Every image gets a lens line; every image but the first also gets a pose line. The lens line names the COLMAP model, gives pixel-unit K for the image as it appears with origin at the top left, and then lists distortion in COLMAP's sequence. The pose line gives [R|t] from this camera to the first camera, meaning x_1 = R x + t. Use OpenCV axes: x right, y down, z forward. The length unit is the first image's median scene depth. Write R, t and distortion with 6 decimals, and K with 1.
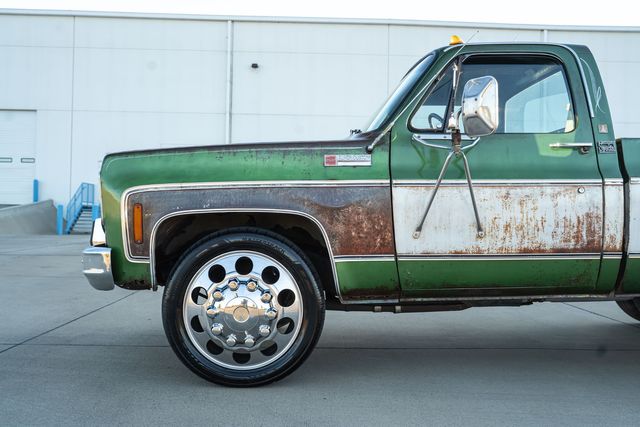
lens RADIAL K [[475.9, 0, 319.7], [0, 475.9, 228.2], [0, 0, 1]] dist [0.000365, 0.000660]
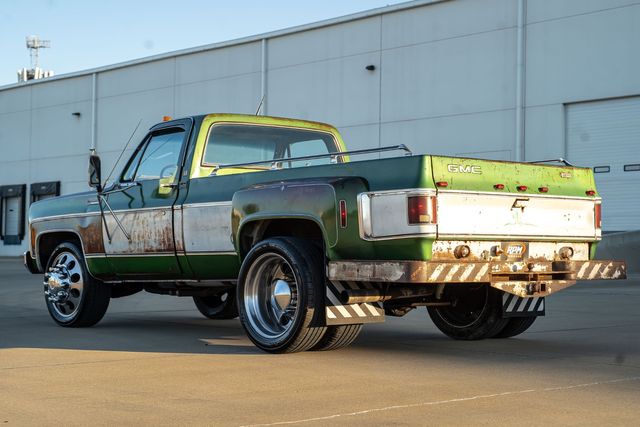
lens RADIAL K [[1227.1, 0, 320.0], [0, 1227.1, 213.5], [0, 0, 1]] dist [0.177767, 0.236586]
pose [[0.624717, -0.031422, -0.780218, 4.191191], [0.011752, 0.999455, -0.030841, 0.057881], [0.780762, 0.010097, 0.624746, -1.222975]]
